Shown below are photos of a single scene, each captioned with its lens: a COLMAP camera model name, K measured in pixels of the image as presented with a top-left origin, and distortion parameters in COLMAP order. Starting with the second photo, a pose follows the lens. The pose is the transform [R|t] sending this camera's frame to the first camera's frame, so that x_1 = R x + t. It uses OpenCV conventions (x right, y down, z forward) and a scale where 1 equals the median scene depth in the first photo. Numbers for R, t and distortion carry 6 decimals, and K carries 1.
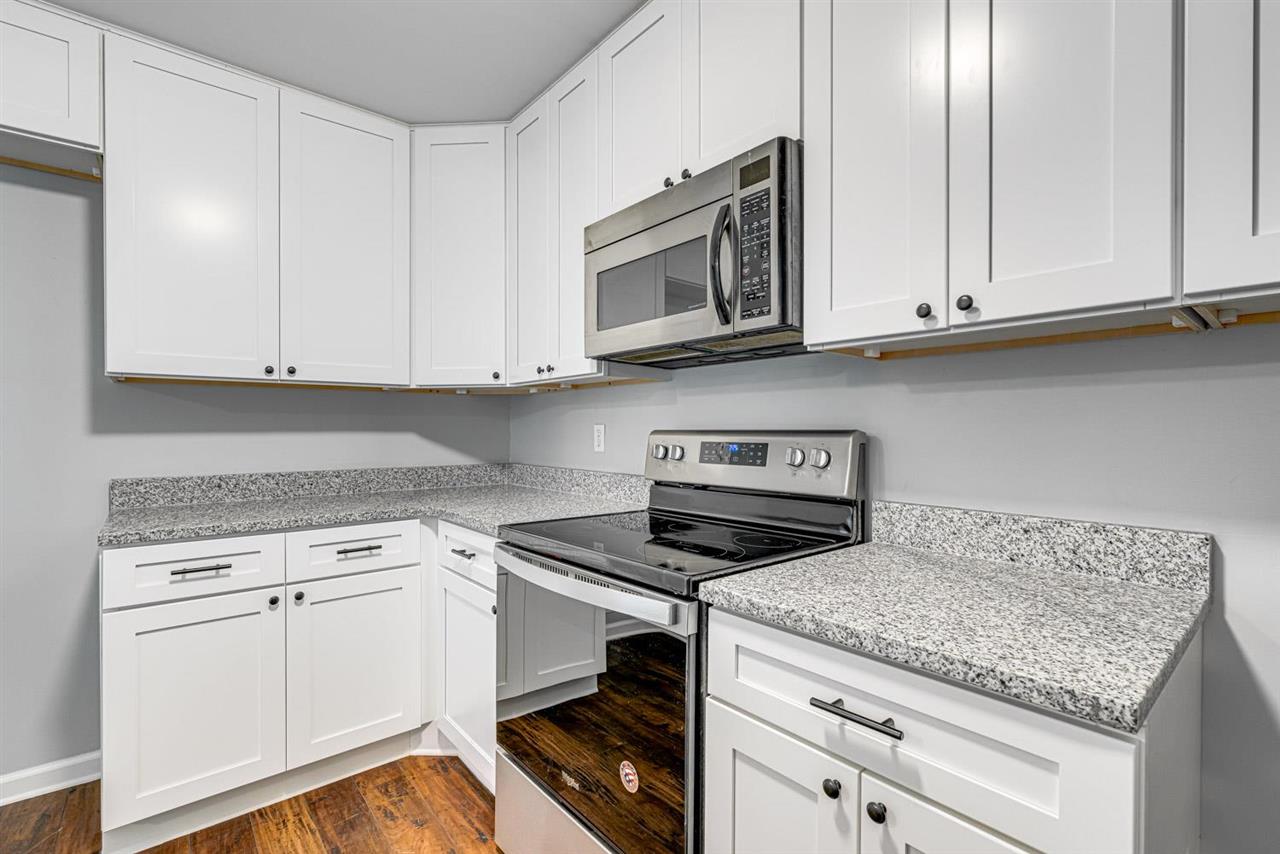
lens RADIAL K [[575.0, 0, 644.9], [0, 575.0, 430.7], [0, 0, 1]] dist [-0.001460, 0.000297]
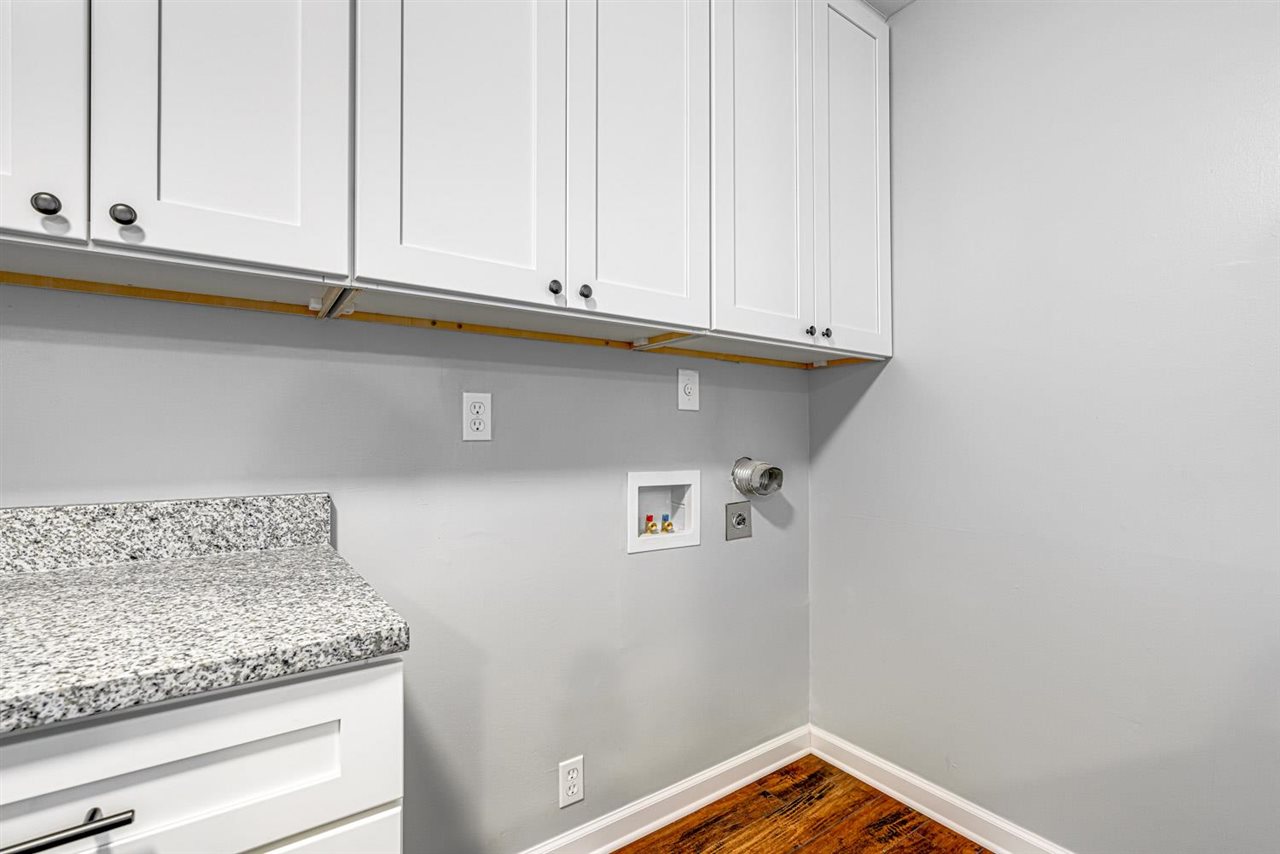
lens RADIAL K [[577.0, 0, 638.2], [0, 577.0, 437.7], [0, 0, 1]] dist [-0.000618, 0.000159]
pose [[0.088796, -0.000506, 0.996050, -0.103968], [0.002129, 0.999998, 0.000319, 0.054748], [-0.996048, 0.002092, 0.088796, 0.212629]]
